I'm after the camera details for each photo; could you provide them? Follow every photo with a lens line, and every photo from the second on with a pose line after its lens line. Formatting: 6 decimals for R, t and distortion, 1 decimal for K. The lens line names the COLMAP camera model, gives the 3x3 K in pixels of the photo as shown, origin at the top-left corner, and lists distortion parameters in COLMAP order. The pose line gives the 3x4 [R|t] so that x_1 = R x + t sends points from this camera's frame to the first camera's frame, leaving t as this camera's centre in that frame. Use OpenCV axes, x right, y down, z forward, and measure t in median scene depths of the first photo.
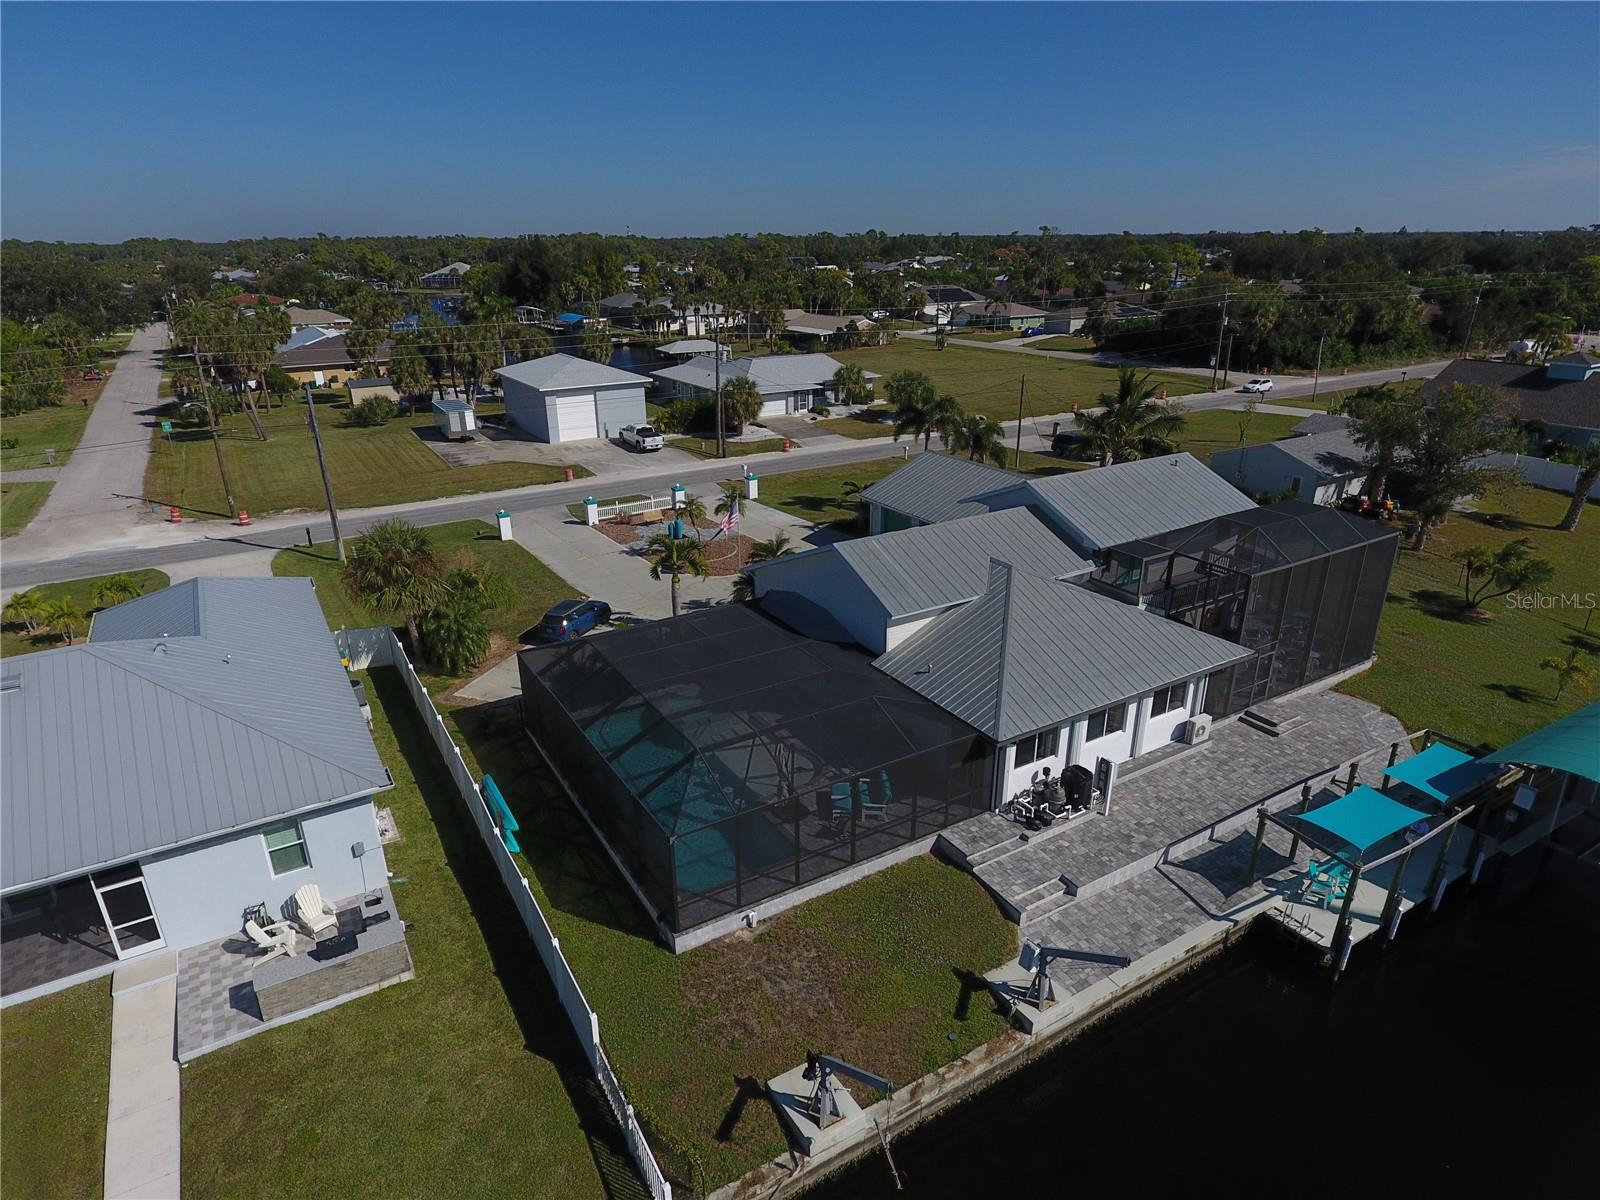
lens RADIAL K [[936.7, 0, 791.3], [0, 936.7, 618.8], [0, 0, 1]] dist [-0.003187, -0.000143]
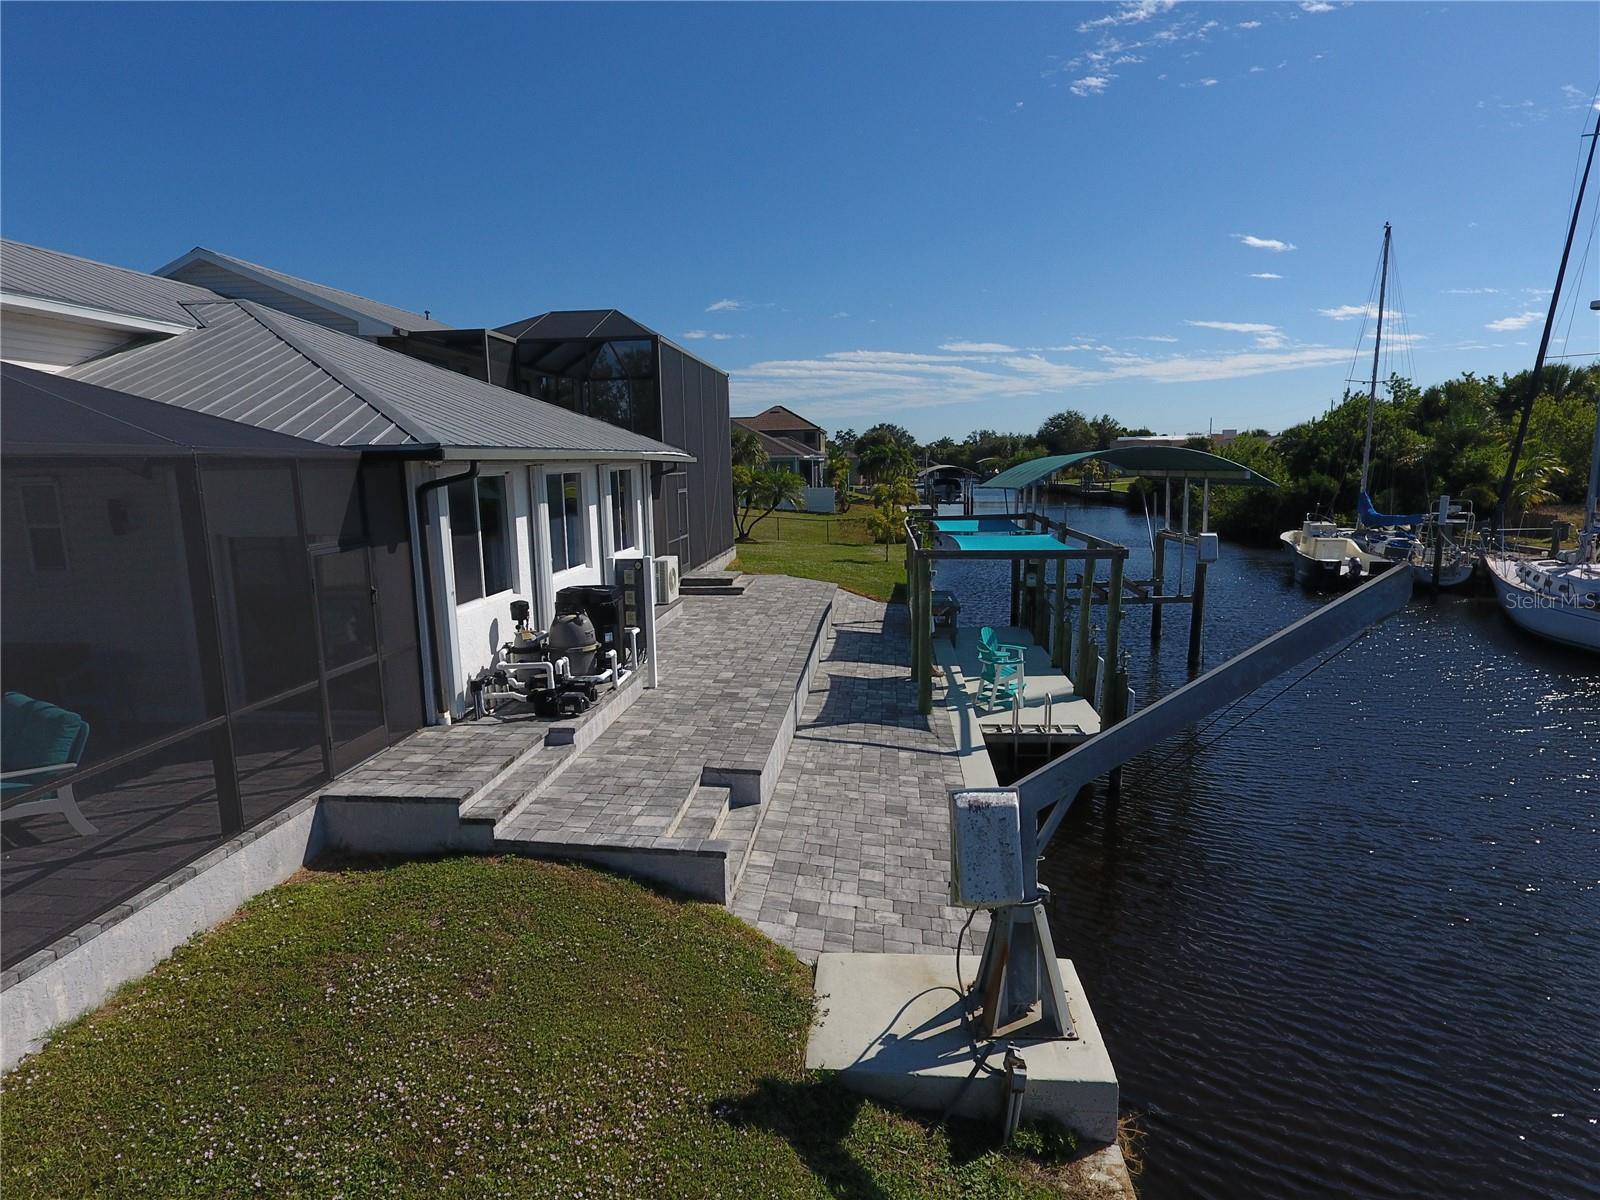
lens RADIAL K [[936.7, 0, 791.3], [0, 936.7, 618.8], [0, 0, 1]] dist [-0.003187, -0.000143]
pose [[0.598792, -0.135863, 0.789297, 0.020762], [0.315990, 0.945637, -0.076949, 0.211271], [-0.735934, 0.295486, 0.609171, 0.600936]]
